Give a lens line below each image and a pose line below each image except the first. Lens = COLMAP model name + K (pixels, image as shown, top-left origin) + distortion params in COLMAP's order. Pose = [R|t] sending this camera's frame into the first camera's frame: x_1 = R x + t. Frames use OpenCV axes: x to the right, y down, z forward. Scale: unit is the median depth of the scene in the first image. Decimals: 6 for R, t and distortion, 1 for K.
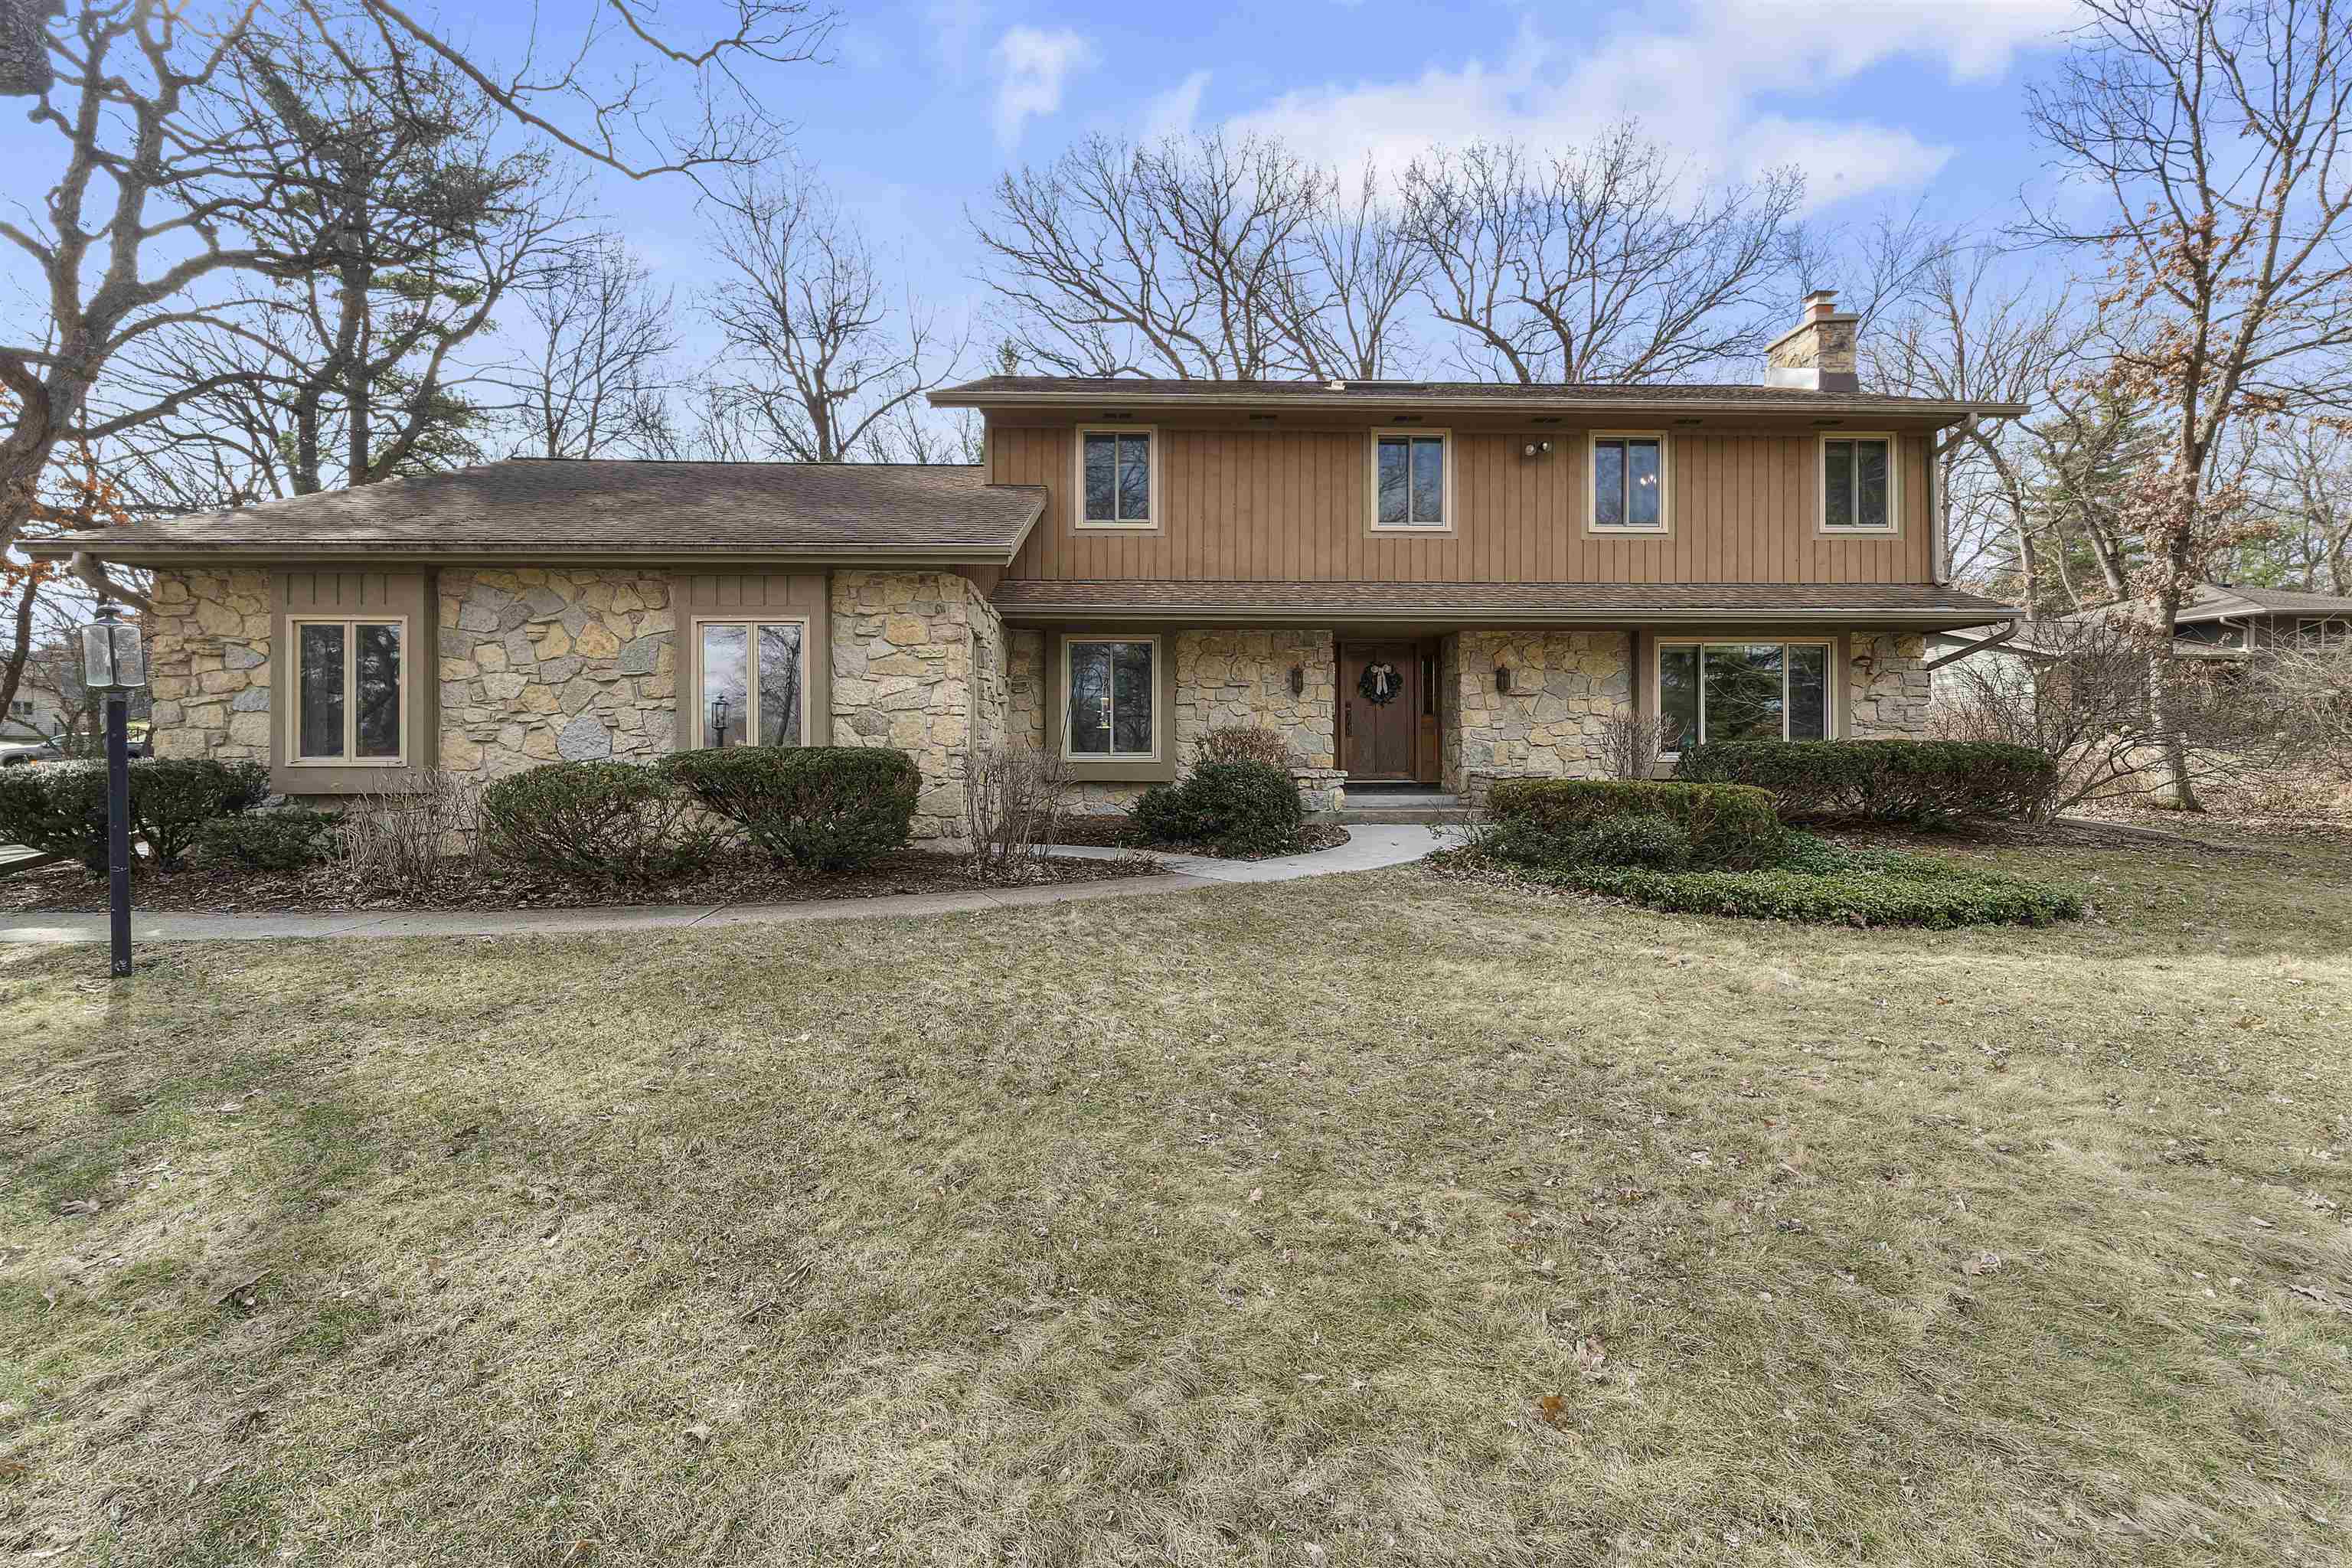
lens RADIAL K [[947.9, 0, 1178.3], [0, 947.9, 760.6], [0, 0, 1]] dist [-0.000566, -0.000111]
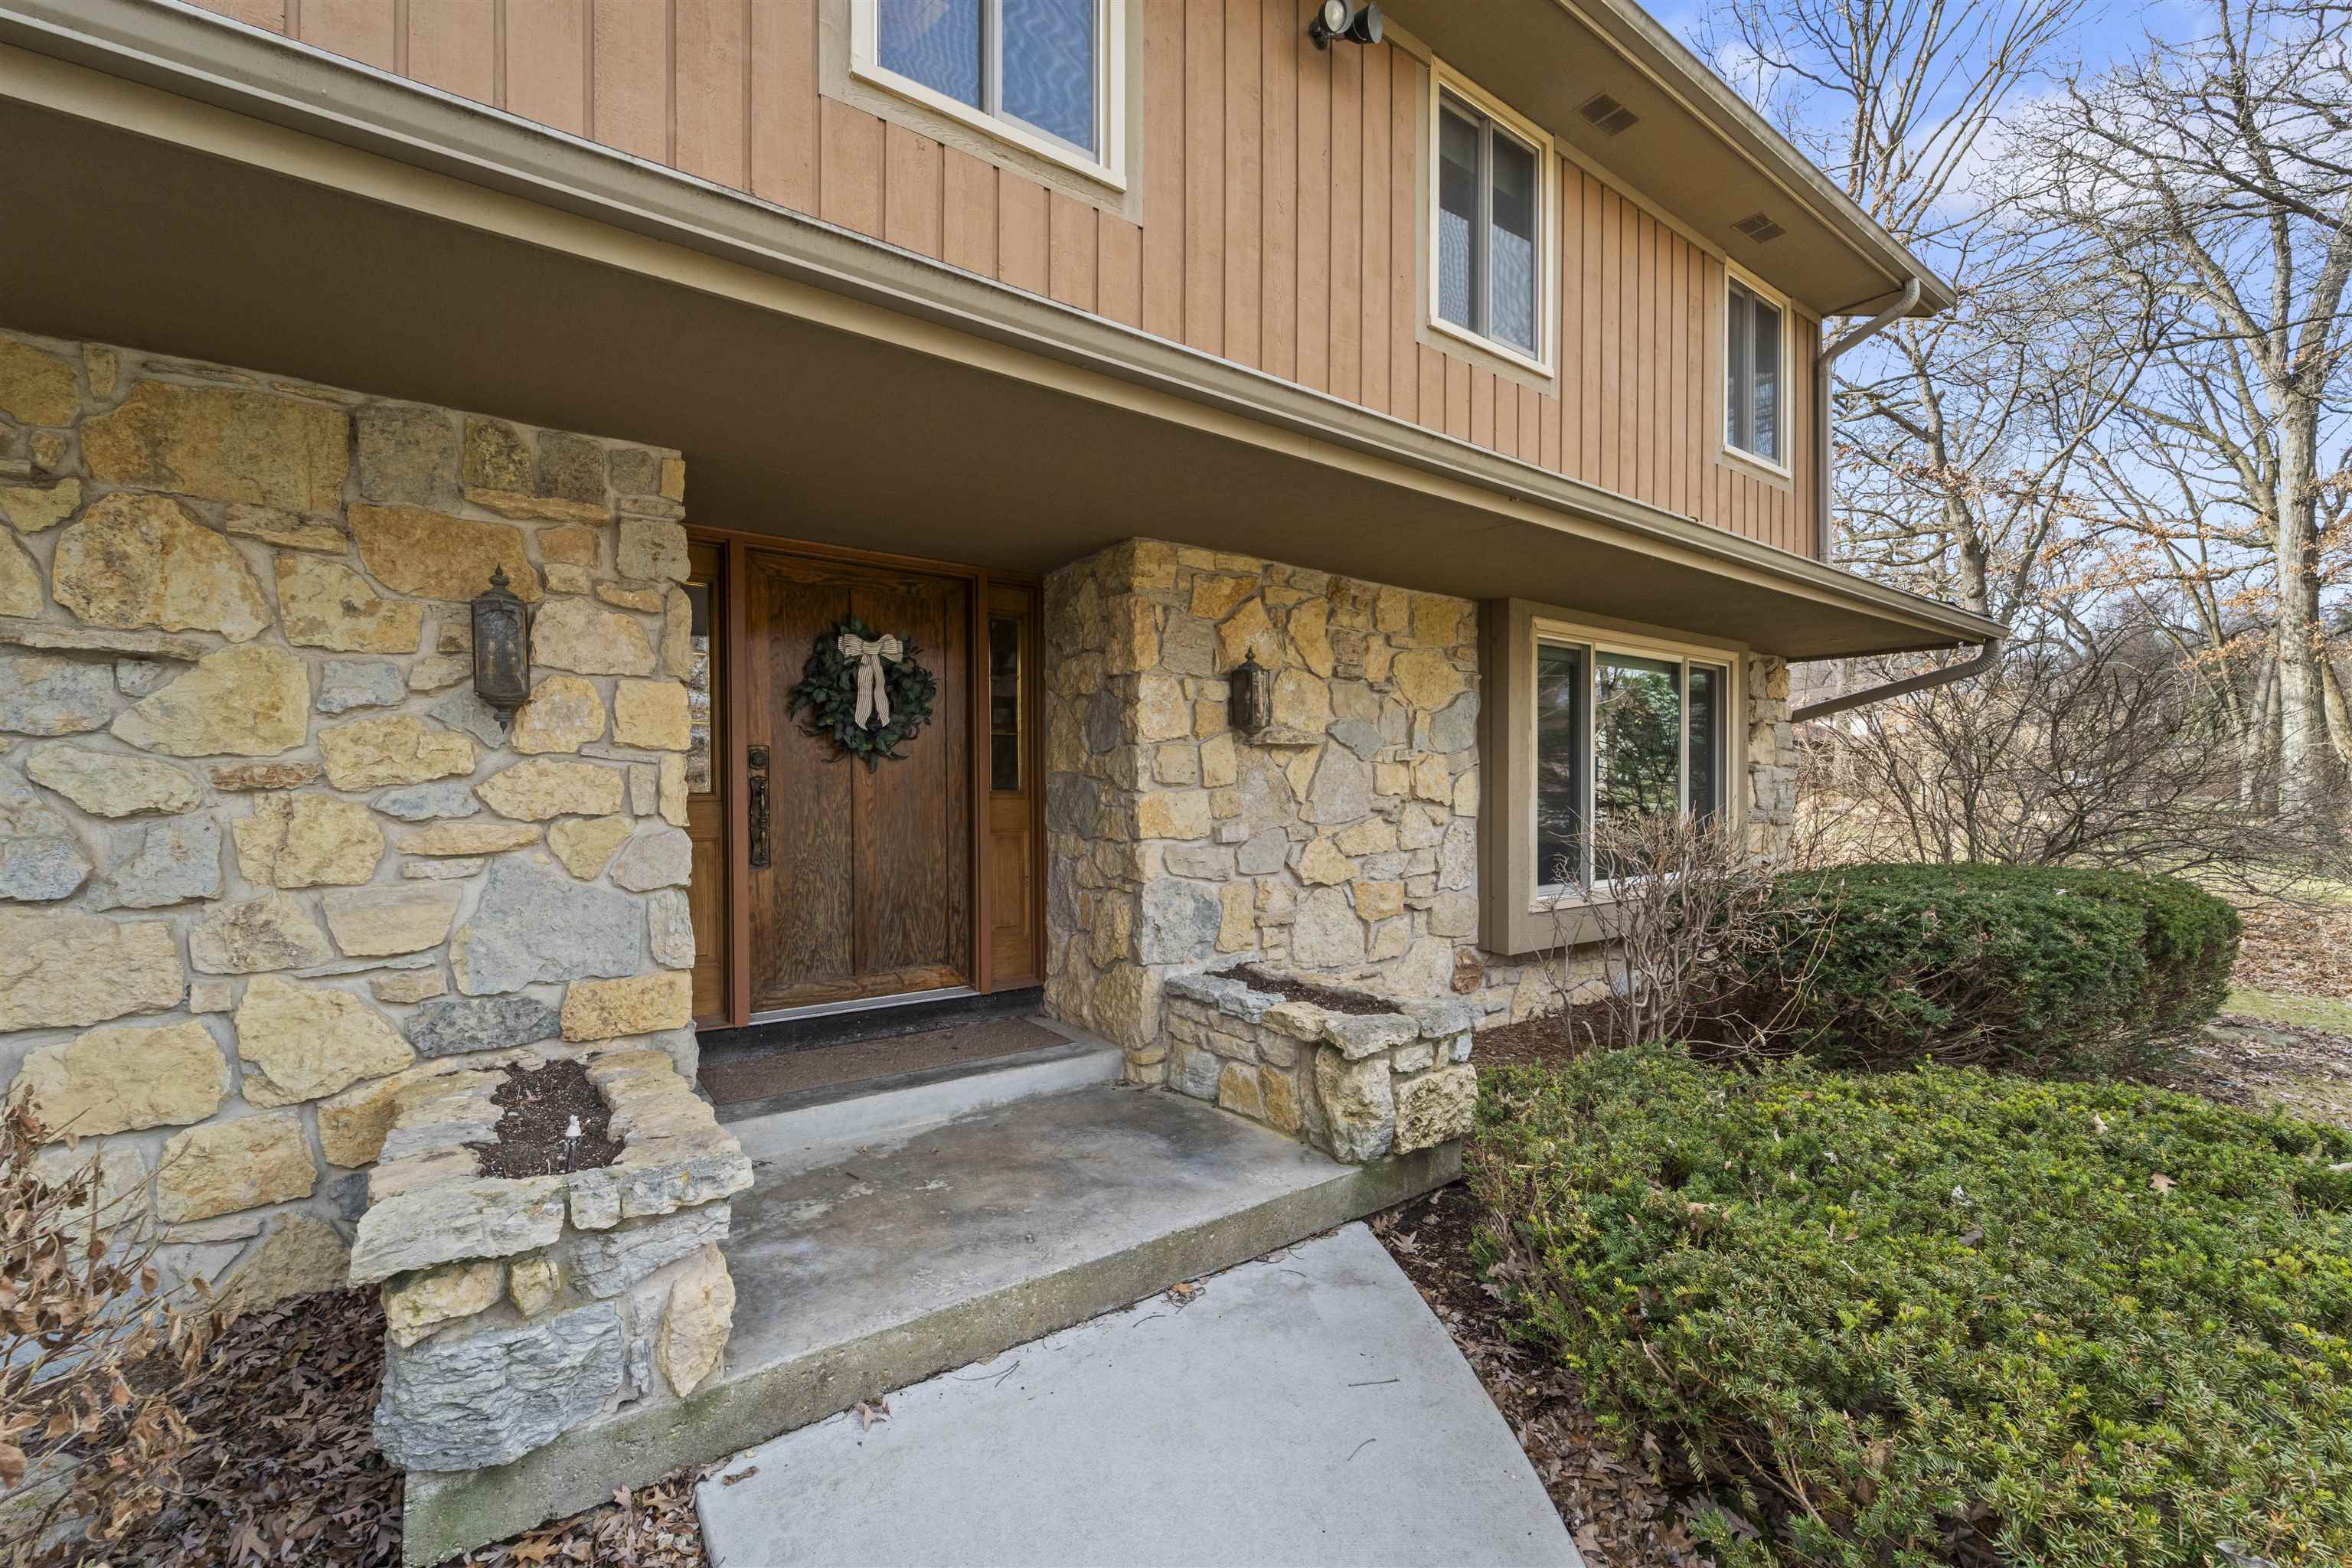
lens RADIAL K [[947.9, 0, 1178.3], [0, 947.9, 760.6], [0, 0, 1]] dist [-0.000566, -0.000111]
pose [[0.823633, 0.017640, 0.566848, 0.128534], [0.001584, 0.999441, -0.033403, -0.051517], [-0.567120, 0.028410, 0.823145, 0.730881]]
